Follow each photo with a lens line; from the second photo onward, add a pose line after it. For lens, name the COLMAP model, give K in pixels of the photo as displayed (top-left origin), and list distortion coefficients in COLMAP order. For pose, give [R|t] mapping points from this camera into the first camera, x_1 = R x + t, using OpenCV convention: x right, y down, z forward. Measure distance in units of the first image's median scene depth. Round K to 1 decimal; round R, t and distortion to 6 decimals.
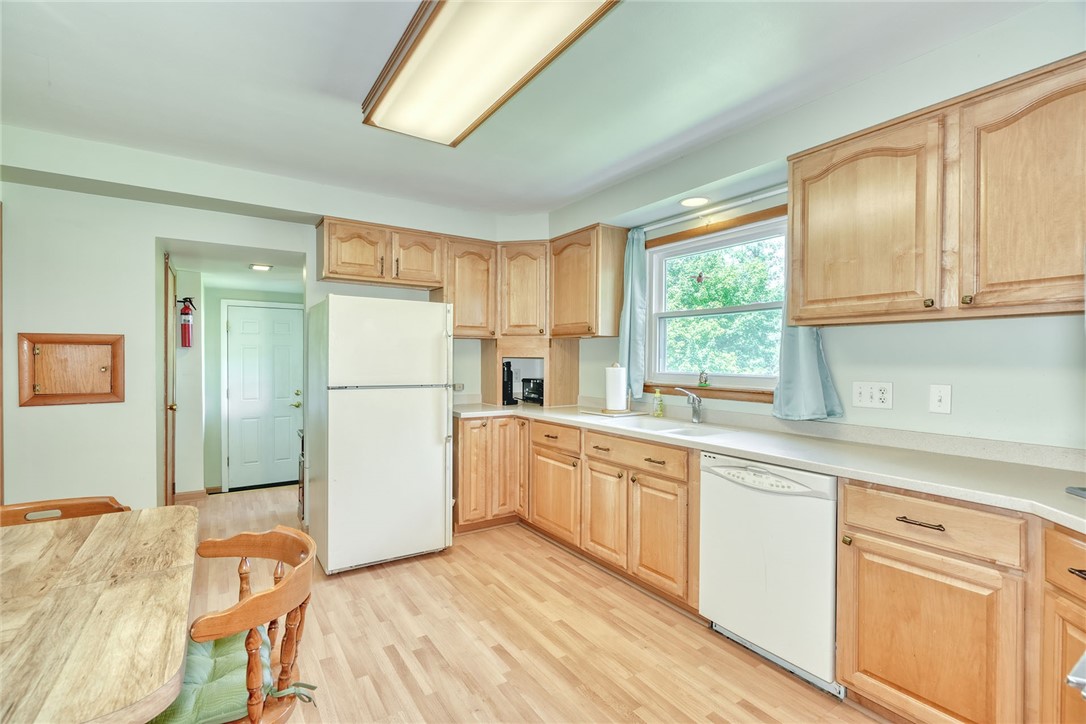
lens RADIAL K [[499.8, 0, 542.4], [0, 499.8, 362.8], [0, 0, 1]] dist [-0.002059, 0.002557]
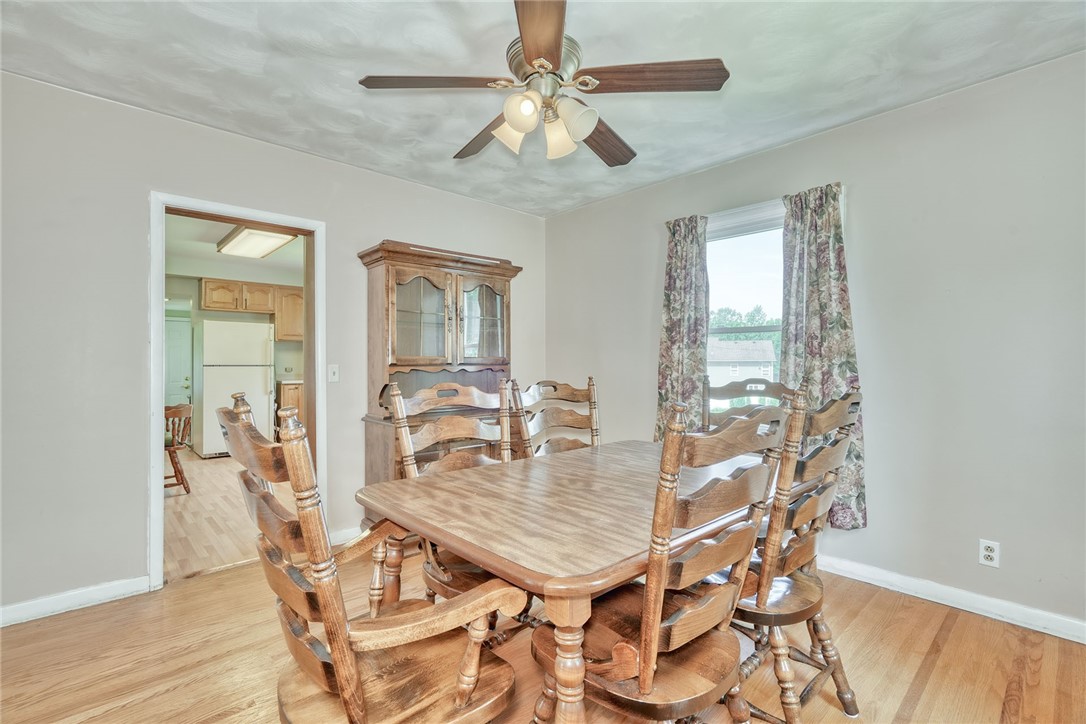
lens RADIAL K [[499.8, 0, 543.8], [0, 499.8, 352.7], [0, 0, 1]] dist [-0.002059, 0.002557]
pose [[0.986289, -0.012282, 0.164569, 0.733487], [0.014189, 0.999845, -0.010417, 0.038952], [-0.164416, 0.012609, 0.986311, -1.500839]]
